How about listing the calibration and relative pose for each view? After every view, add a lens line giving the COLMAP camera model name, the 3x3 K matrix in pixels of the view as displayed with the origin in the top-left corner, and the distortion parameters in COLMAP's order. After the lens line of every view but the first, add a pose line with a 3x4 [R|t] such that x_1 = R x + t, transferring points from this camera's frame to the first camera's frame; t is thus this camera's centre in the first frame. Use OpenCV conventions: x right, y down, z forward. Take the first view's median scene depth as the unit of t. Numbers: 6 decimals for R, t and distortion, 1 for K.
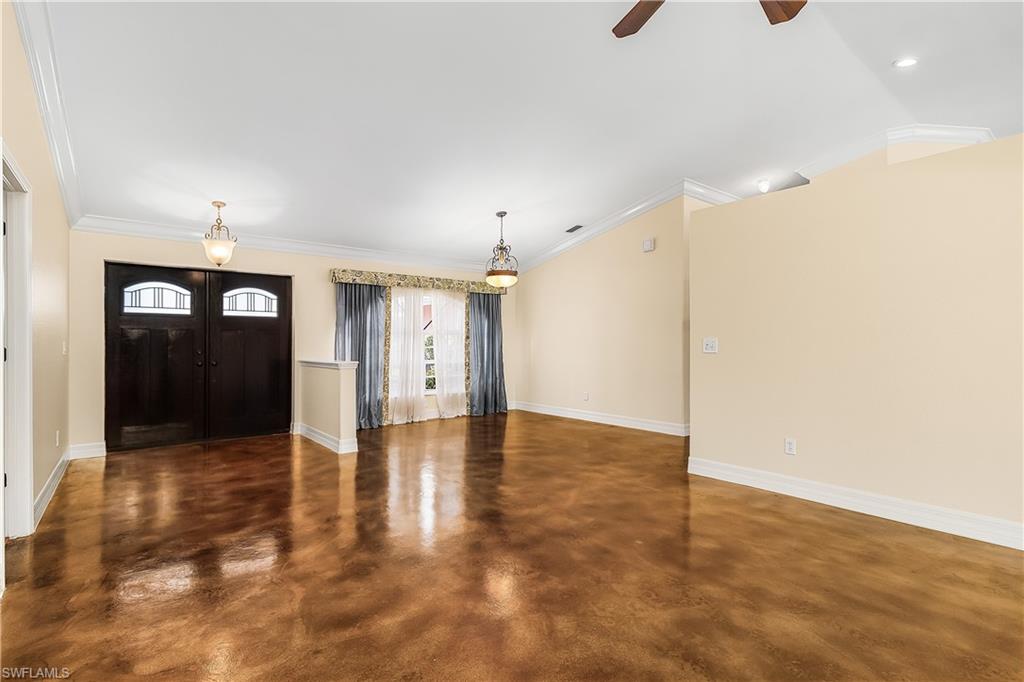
lens RADIAL K [[480.4, 0, 508.7], [0, 480.4, 346.0], [0, 0, 1]] dist [0.002279, -0.000106]
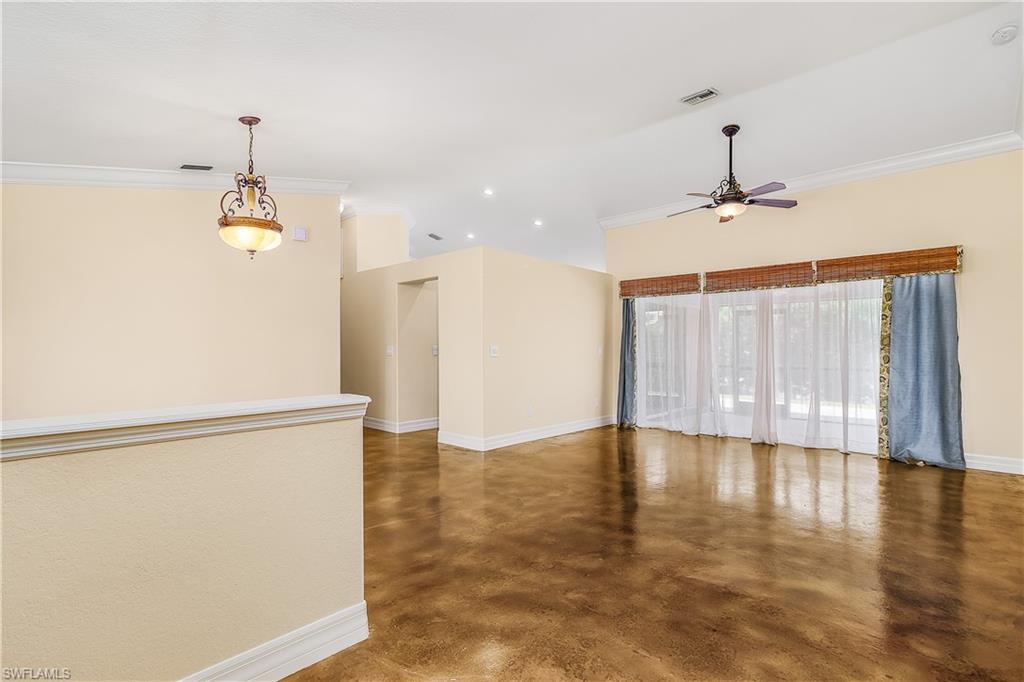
lens RADIAL K [[487.8, 0, 494.7], [0, 487.8, 344.0], [0, 0, 1]] dist [0.001019, 0.000042]
pose [[-0.124823, 0.003158, 0.992174, -0.557847], [0.002213, 0.999993, -0.002904, -0.008093], [-0.992177, 0.001833, -0.124830, 0.696808]]
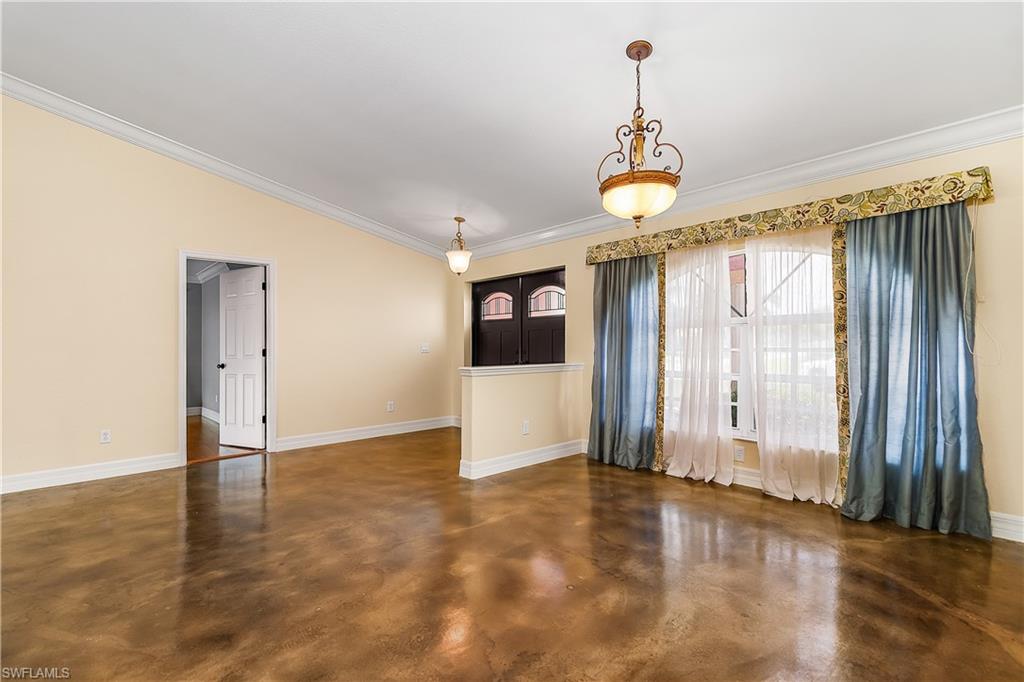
lens RADIAL K [[480.4, 0, 508.7], [0, 480.4, 346.0], [0, 0, 1]] dist [0.002279, -0.000106]
pose [[0.071653, 0.008221, -0.997396, 0.369137], [0.007577, 0.999933, 0.008786, -0.008921], [0.997401, -0.008186, 0.071586, 0.754741]]
